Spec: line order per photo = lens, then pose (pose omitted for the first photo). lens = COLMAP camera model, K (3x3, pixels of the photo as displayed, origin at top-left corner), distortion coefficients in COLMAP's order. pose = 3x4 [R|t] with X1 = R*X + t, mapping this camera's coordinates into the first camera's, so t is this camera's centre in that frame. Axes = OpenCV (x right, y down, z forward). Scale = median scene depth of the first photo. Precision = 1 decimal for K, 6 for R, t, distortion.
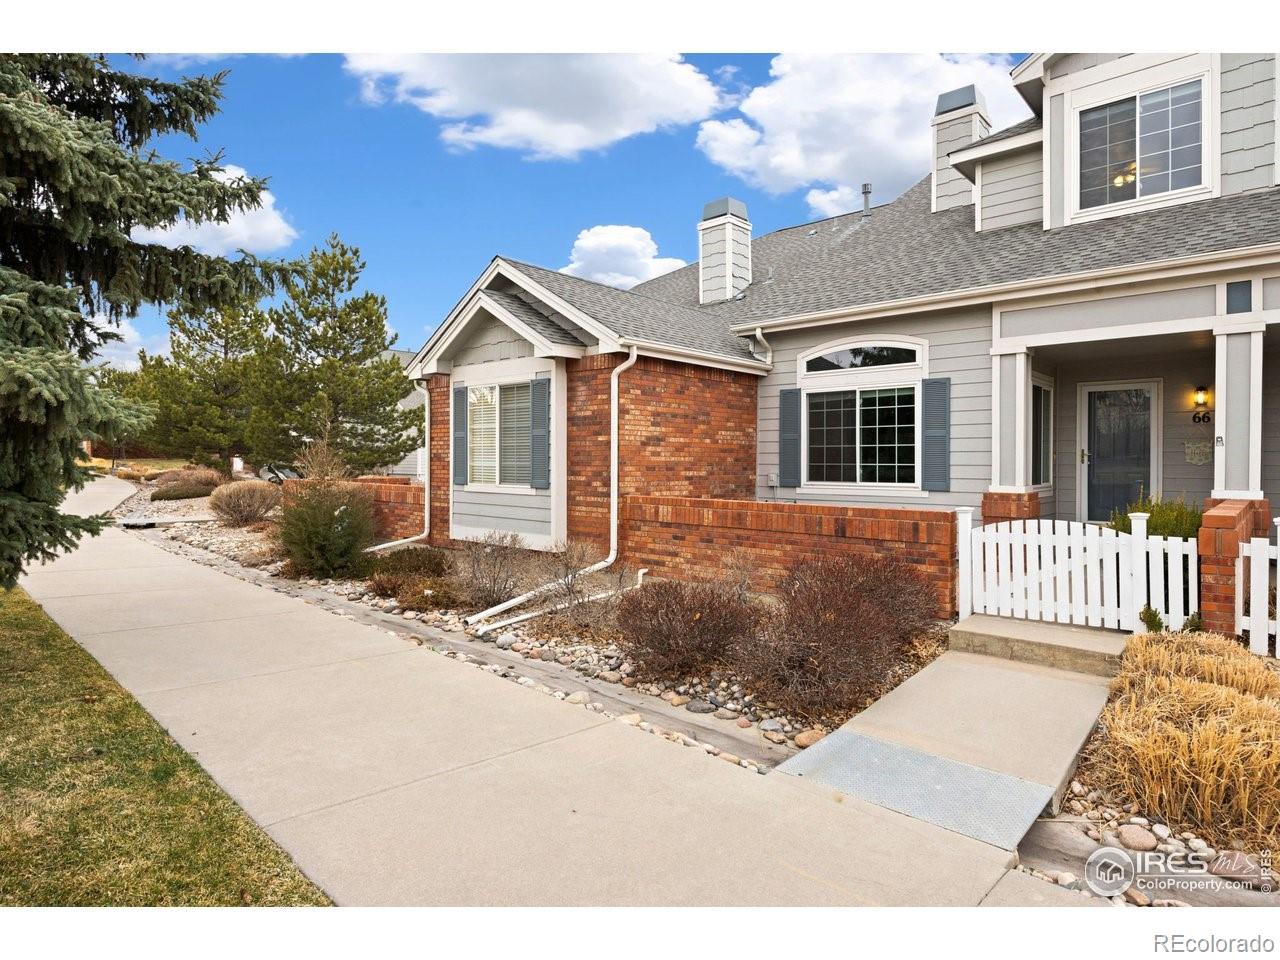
lens RADIAL K [[713.6, 0, 636.7], [0, 713.6, 511.3], [0, 0, 1]] dist [-0.022629, 0.001072]
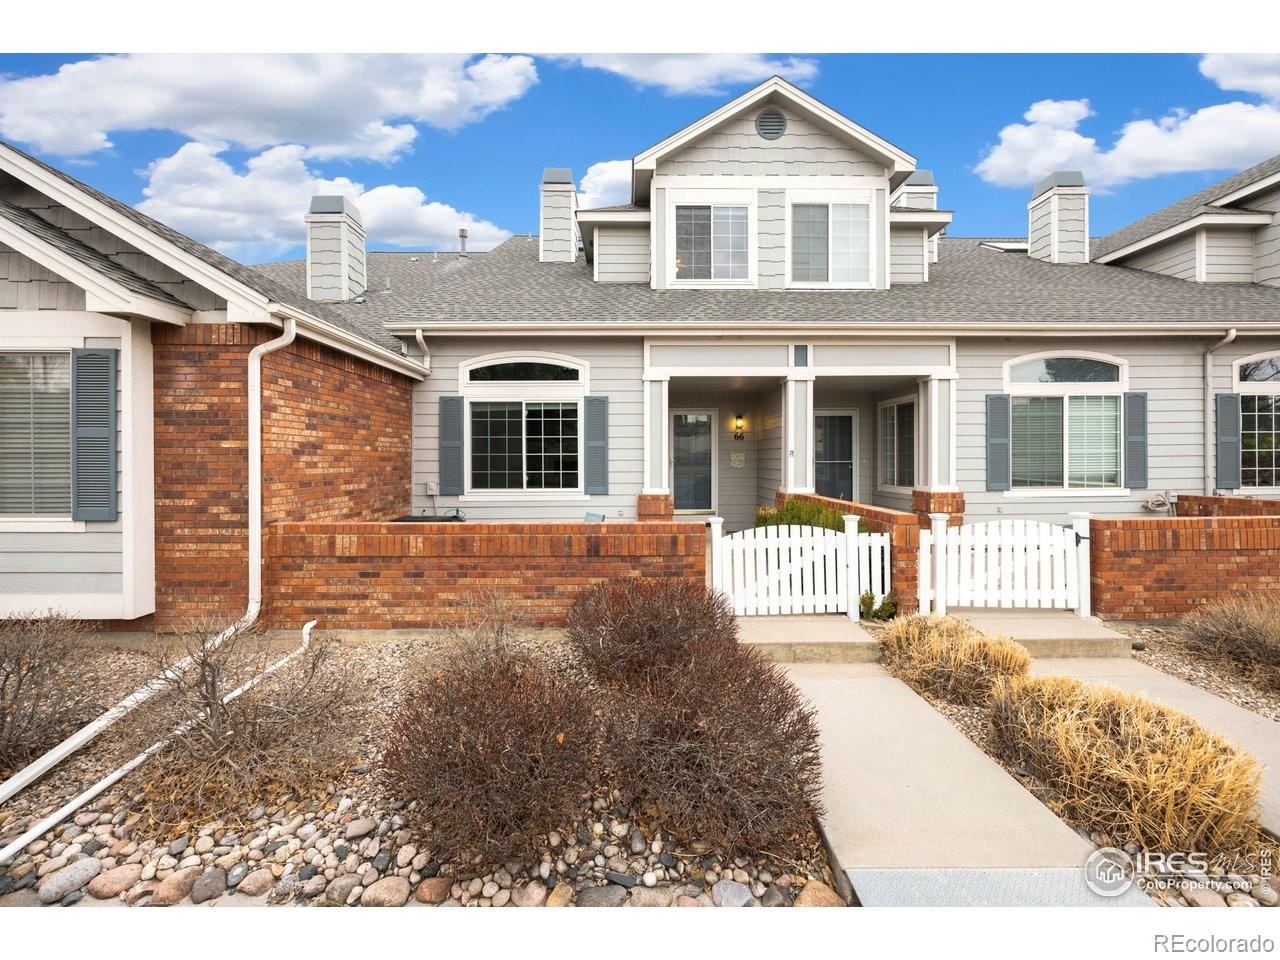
lens RADIAL K [[513.0, 0, 634.6], [0, 513.0, 470.0], [0, 0, 1]] dist [-0.006488, 0.000168]
pose [[0.729314, -0.018325, 0.683934, -0.099813], [0.051254, 0.998296, -0.027907, -0.042260], [-0.682257, 0.055407, 0.729010, 0.360492]]
